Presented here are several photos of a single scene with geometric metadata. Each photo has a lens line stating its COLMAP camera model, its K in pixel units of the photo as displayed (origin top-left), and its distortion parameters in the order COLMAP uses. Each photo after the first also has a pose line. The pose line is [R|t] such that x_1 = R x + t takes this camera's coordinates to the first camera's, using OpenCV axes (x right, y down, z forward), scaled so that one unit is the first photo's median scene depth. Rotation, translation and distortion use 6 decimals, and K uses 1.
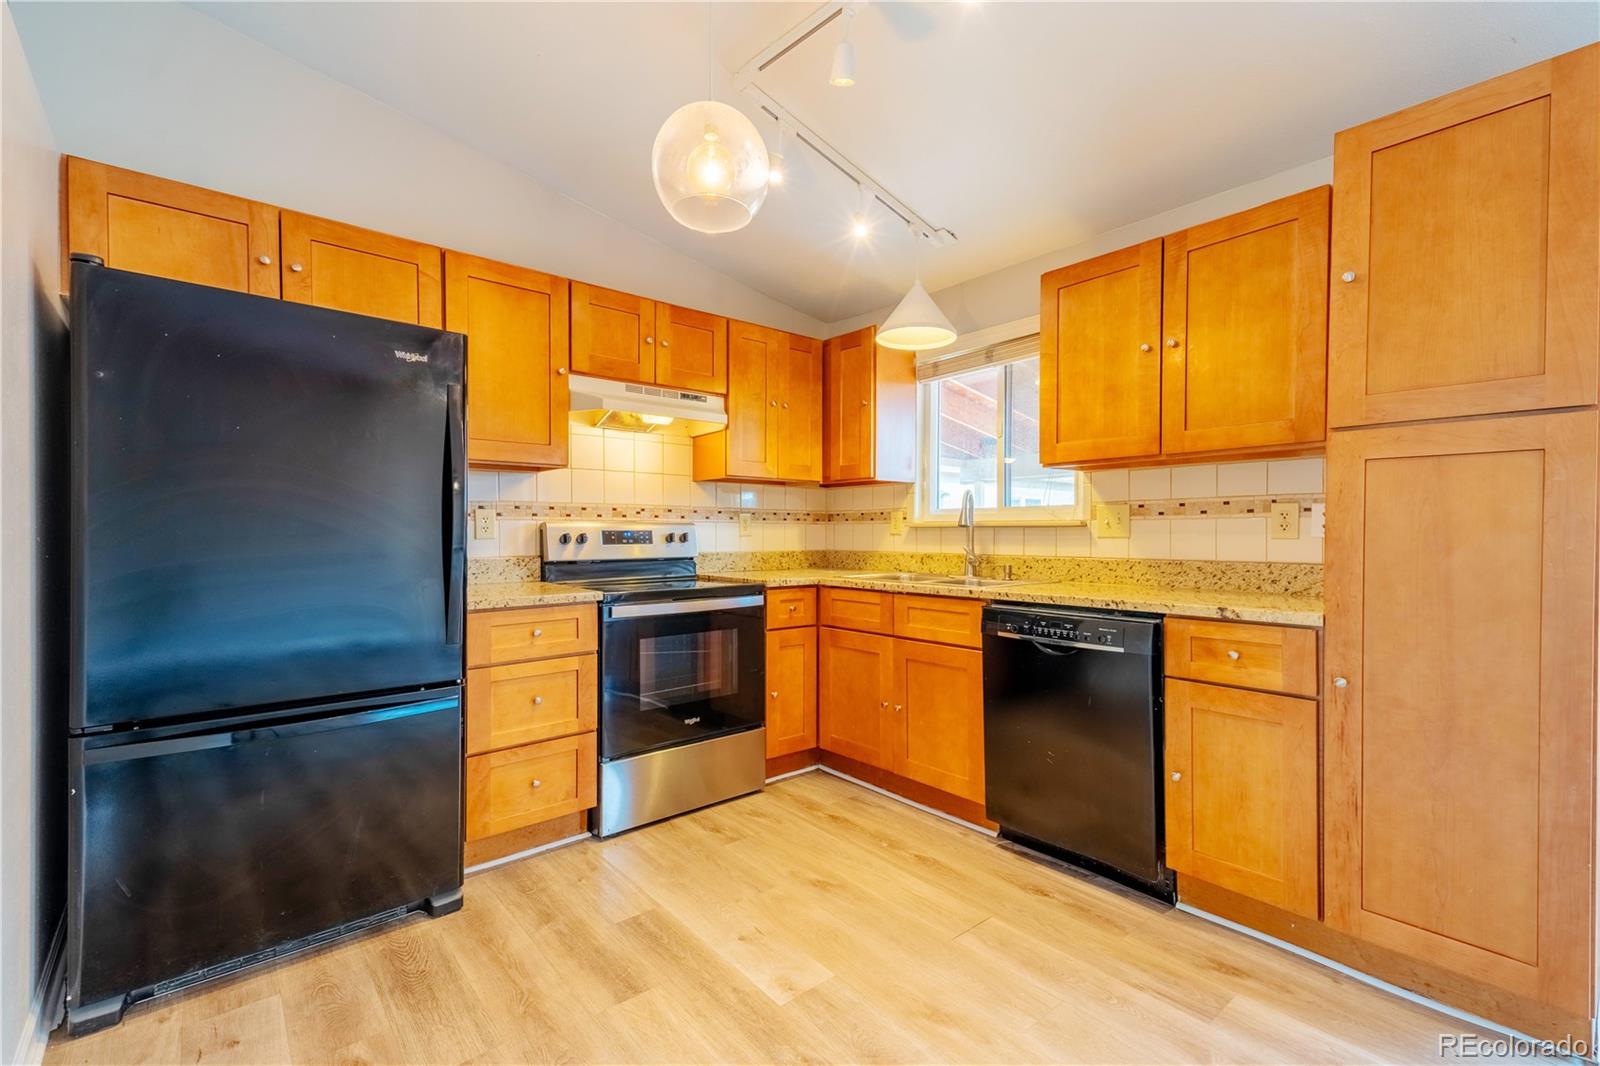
lens RADIAL K [[705.0, 0, 801.7], [0, 705.0, 535.3], [0, 0, 1]] dist [0.054156, -0.014196]
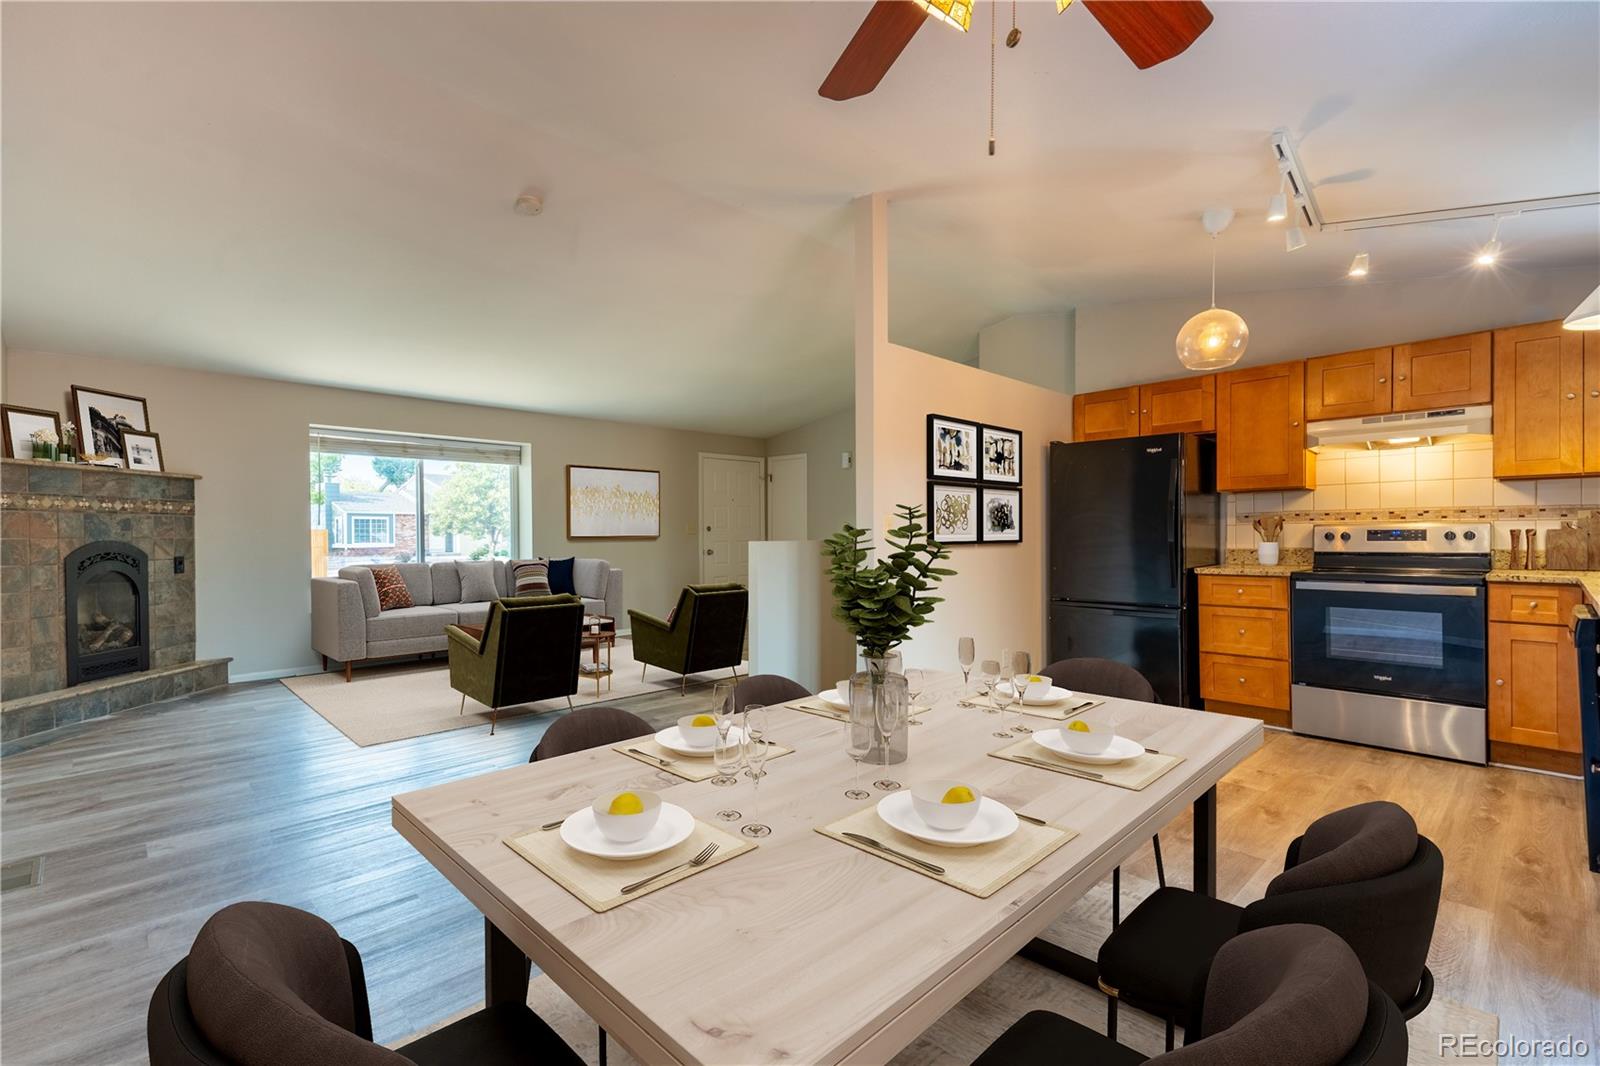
lens RADIAL K [[705.0, 0, 801.7], [0, 705.0, 535.3], [0, 0, 1]] dist [0.054156, -0.014196]
pose [[0.067116, -0.000472, -0.997745, 1.001064], [0.000316, 1.000000, -0.000452, 0.003585], [0.997745, -0.000285, 0.067116, -0.126319]]
